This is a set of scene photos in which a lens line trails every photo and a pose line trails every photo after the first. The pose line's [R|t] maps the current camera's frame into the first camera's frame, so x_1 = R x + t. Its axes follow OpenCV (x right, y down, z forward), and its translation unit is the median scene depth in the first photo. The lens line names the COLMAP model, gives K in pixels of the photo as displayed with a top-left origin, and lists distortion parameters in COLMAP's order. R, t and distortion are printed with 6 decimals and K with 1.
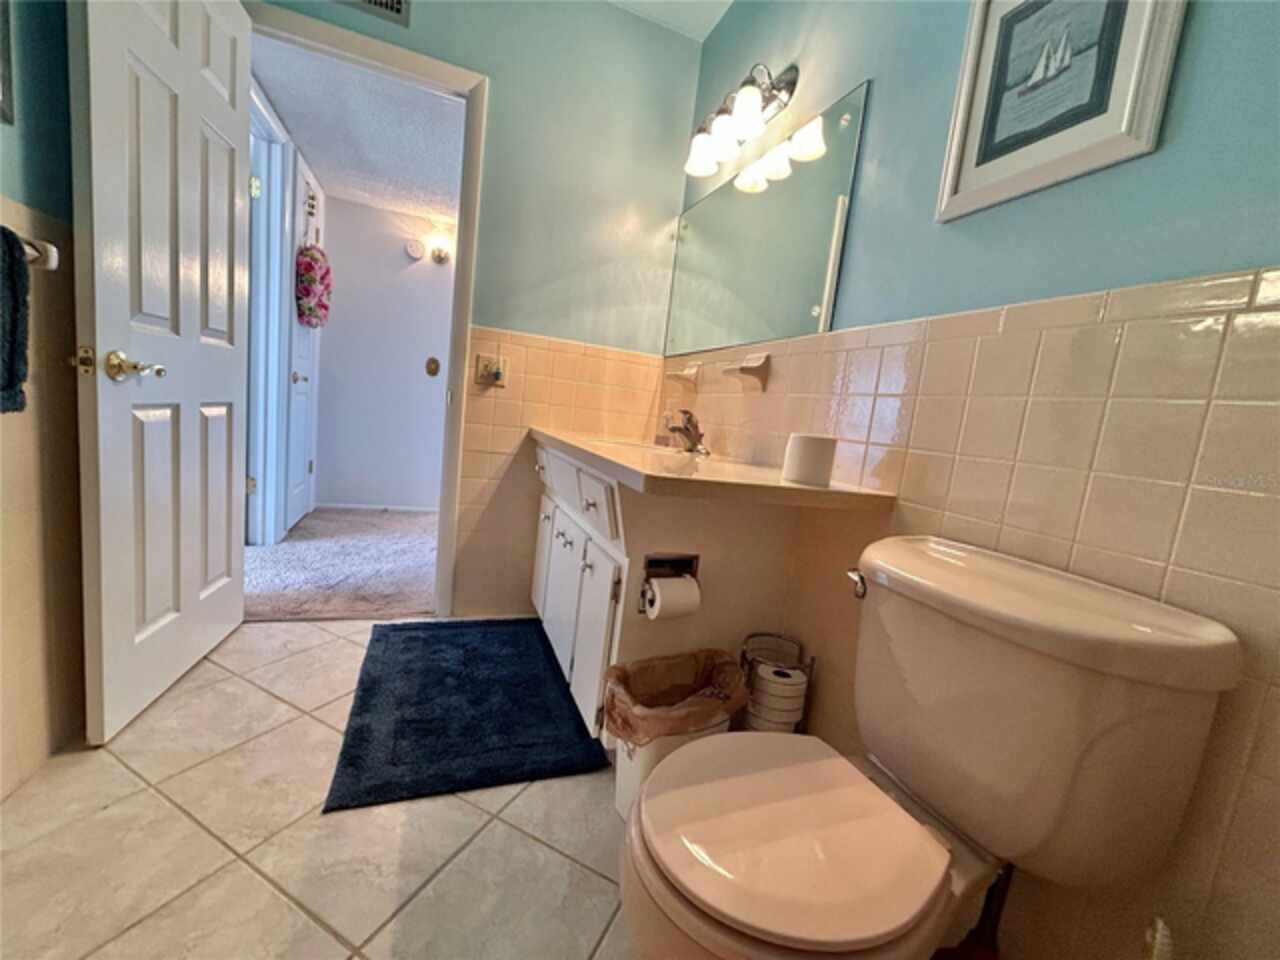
lens RADIAL K [[516.9, 0, 637.6], [0, 516.9, 478.2], [0, 0, 1]] dist [0.002243, 0.000545]
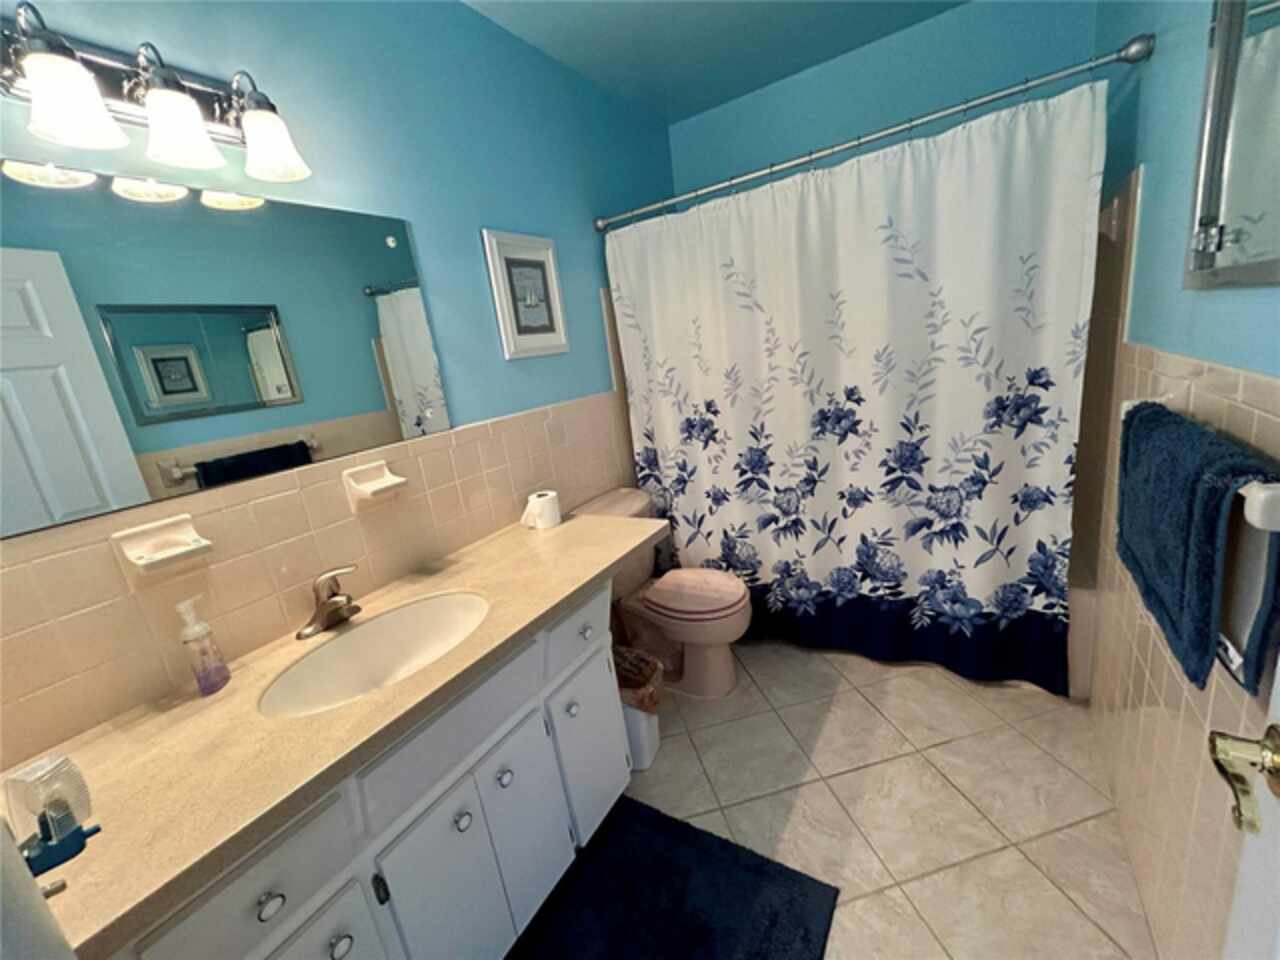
lens RADIAL K [[516.9, 0, 637.6], [0, 516.9, 478.2], [0, 0, 1]] dist [0.002243, 0.000545]
pose [[-0.612231, -0.217124, 0.760283, -1.175623], [0.162542, 0.906459, 0.389759, -0.815331], [-0.773792, 0.362201, -0.519670, 1.879625]]
